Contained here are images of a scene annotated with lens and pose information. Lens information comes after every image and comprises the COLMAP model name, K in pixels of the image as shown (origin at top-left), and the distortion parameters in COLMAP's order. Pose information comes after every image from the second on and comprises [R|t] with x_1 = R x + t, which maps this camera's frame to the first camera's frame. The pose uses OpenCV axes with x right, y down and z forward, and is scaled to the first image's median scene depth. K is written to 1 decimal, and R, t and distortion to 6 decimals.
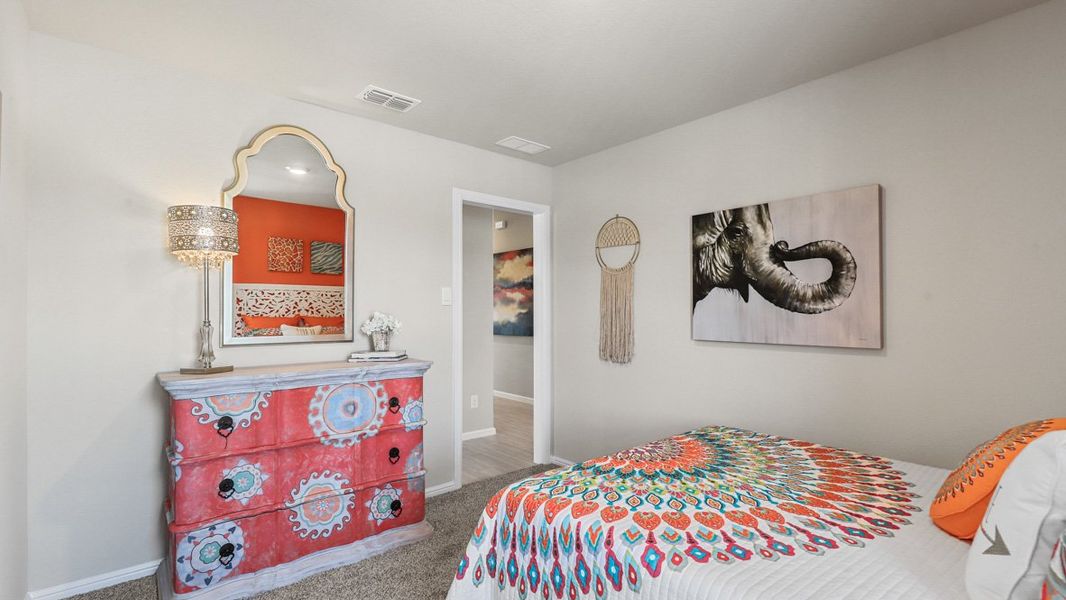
lens RADIAL K [[483.8, 0, 535.6], [0, 483.8, 303.9], [0, 0, 1]] dist [0.000285, -0.001399]
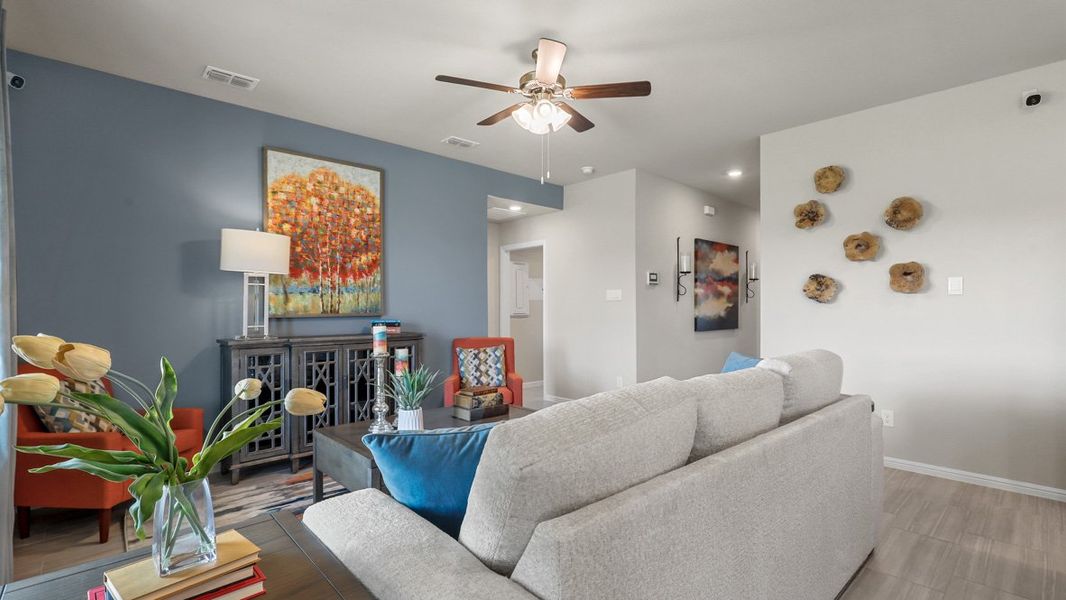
lens RADIAL K [[483.8, 0, 527.1], [0, 483.8, 306.6], [0, 0, 1]] dist [0.000285, -0.001399]
pose [[-0.043694, 0.003698, 0.999038, -1.009280], [-0.017365, 0.999839, -0.004461, 0.029435], [-0.998894, -0.017543, -0.043623, 1.439649]]
